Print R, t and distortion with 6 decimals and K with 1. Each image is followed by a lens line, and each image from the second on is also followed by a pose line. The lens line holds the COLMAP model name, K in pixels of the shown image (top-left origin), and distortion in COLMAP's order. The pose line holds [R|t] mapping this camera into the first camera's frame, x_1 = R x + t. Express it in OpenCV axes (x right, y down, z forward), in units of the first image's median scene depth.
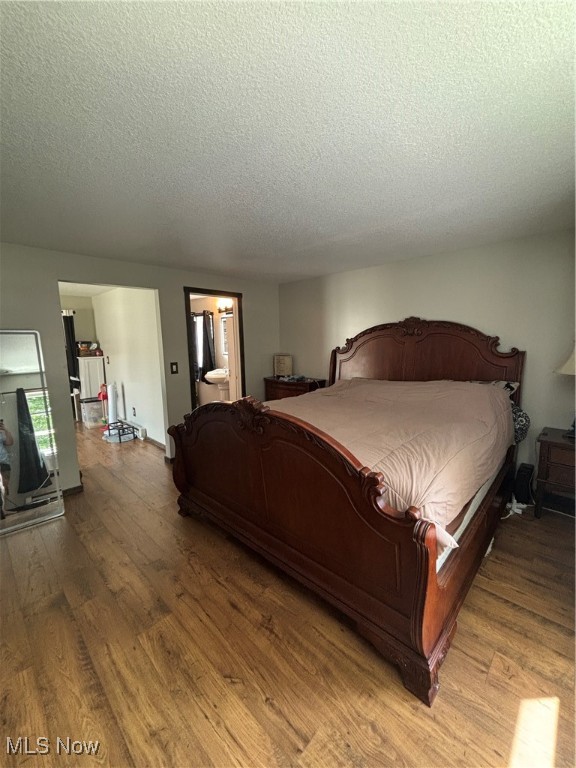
lens RADIAL K [[310.7, 0, 289.1], [0, 310.7, 382.8], [0, 0, 1]] dist [-0.008394, 0.002644]
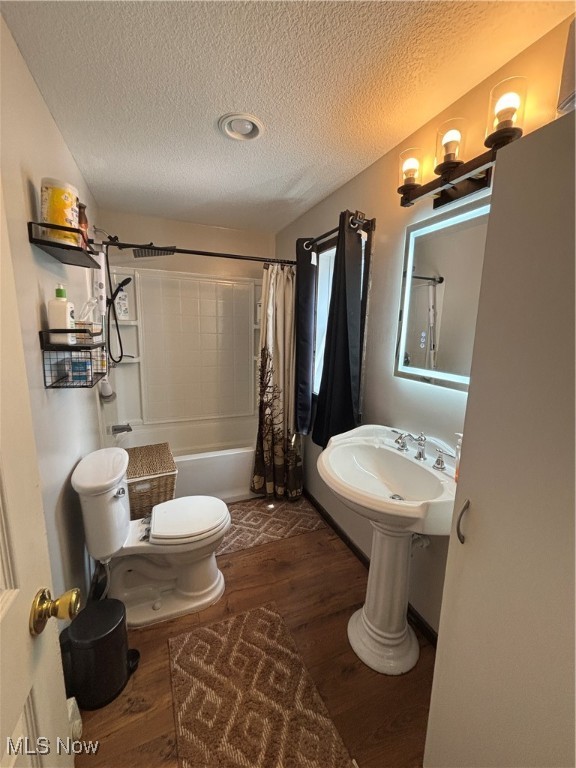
lens RADIAL K [[310.7, 0, 288.9], [0, 310.7, 384.4], [0, 0, 1]] dist [-0.008394, 0.002644]
pose [[0.915283, 0.118837, -0.384883, -0.189245], [-0.105274, 0.992854, 0.056206, -0.085136], [0.388812, -0.010926, 0.921252, 0.707751]]
